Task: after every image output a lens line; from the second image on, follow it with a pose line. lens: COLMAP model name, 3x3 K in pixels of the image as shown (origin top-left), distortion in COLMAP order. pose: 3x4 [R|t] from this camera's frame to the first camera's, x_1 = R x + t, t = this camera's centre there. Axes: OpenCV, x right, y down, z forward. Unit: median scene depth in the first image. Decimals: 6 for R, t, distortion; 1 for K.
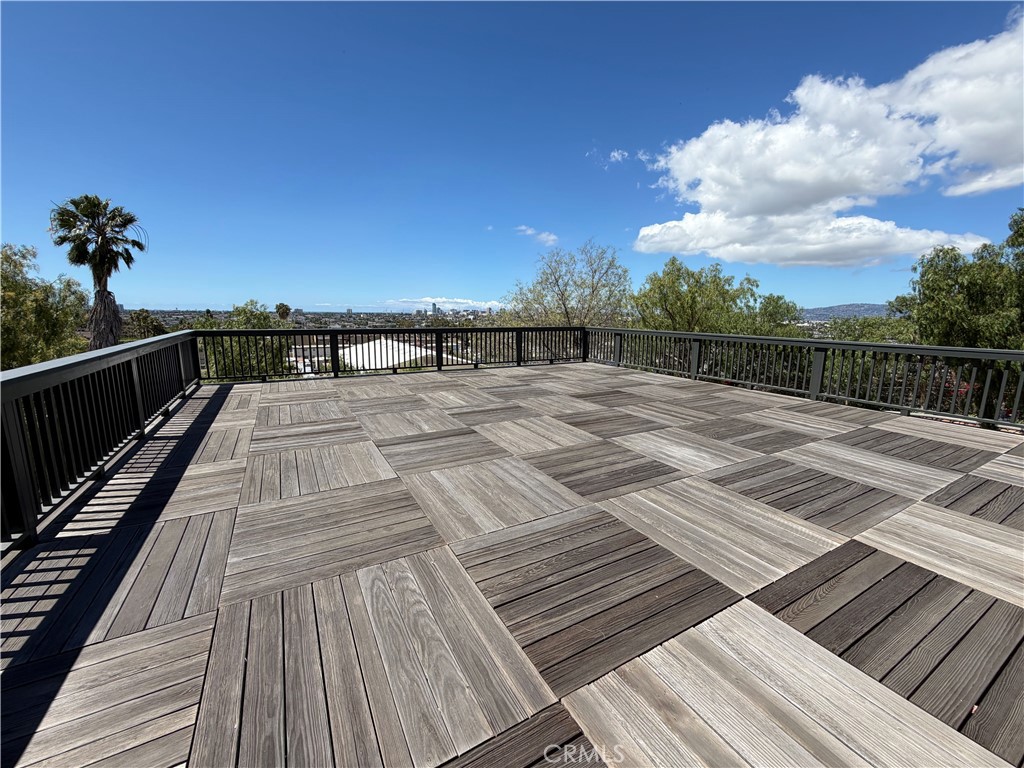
lens RADIAL K [[408.3, 0, 511.9], [0, 408.3, 381.7], [0, 0, 1]] dist [-0.001547, 0.000171]
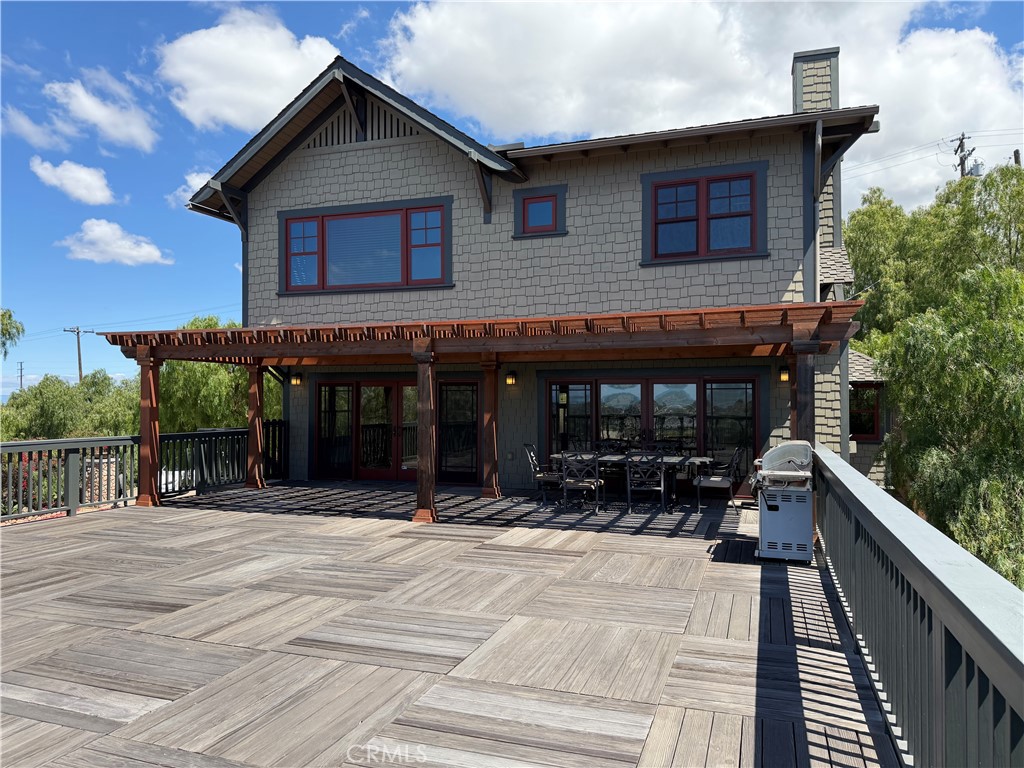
lens RADIAL K [[719.6, 0, 511.0], [0, 719.6, 387.5], [0, 0, 1]] dist [0.000080, -0.000436]
pose [[-0.661868, 0.007196, 0.749586, -1.316964], [0.119701, 0.988138, 0.096207, -0.346191], [-0.740002, 0.153403, -0.654878, 1.821109]]
